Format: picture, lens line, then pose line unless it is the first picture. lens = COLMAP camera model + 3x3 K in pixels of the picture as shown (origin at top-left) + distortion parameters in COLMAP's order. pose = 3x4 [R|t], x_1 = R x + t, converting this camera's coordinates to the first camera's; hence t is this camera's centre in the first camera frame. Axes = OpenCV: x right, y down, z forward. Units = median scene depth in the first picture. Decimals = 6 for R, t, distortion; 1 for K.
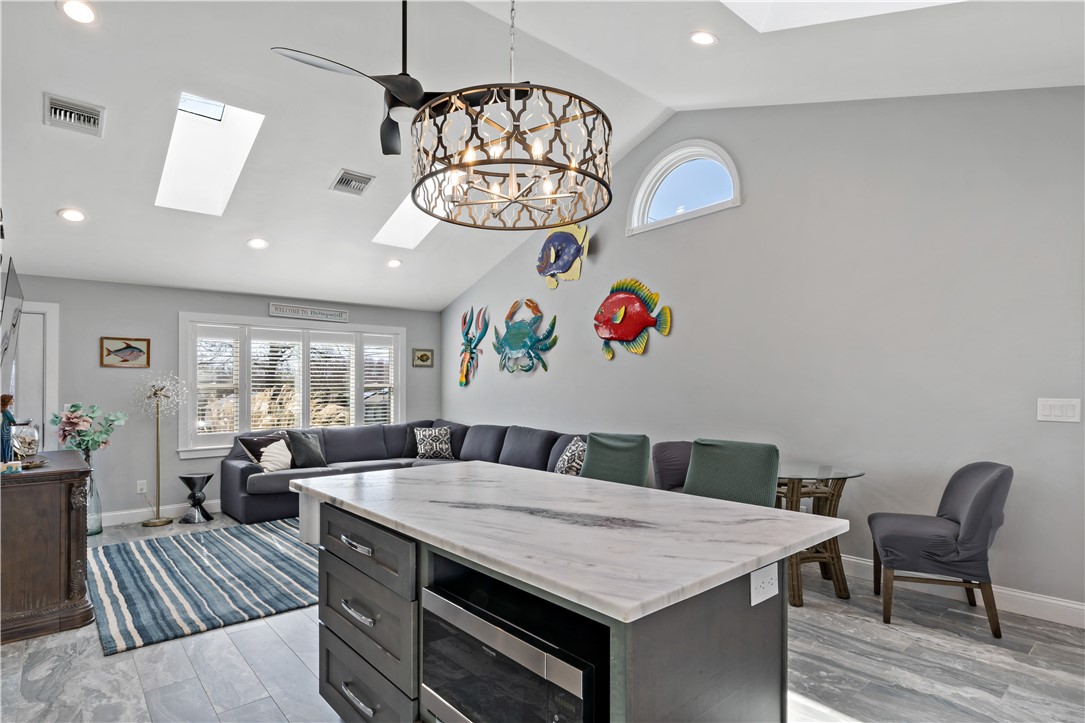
lens RADIAL K [[574.4, 0, 537.2], [0, 574.4, 345.7], [0, 0, 1]] dist [-0.009504, 0.004078]
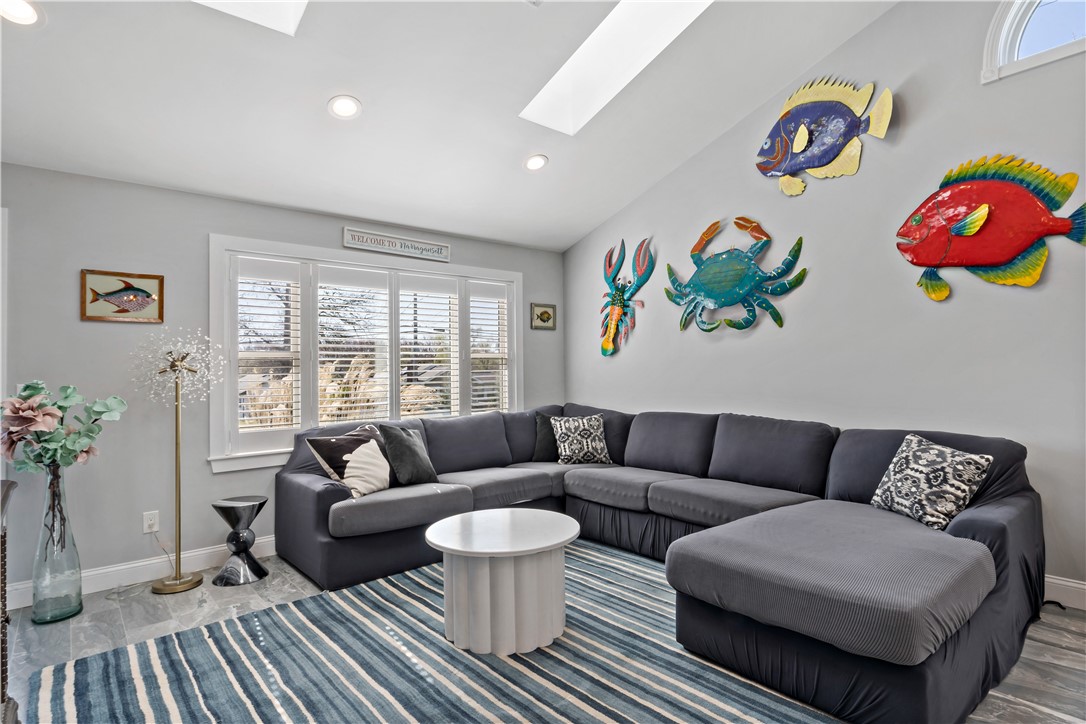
lens RADIAL K [[574.9, 0, 525.6], [0, 574.9, 320.4], [0, 0, 1]] dist [-0.009504, 0.004078]
pose [[0.999541, -0.011280, -0.028106, -0.268779], [0.010970, 0.999878, -0.011155, 0.044632], [0.028228, 0.010841, 0.999543, 0.392777]]
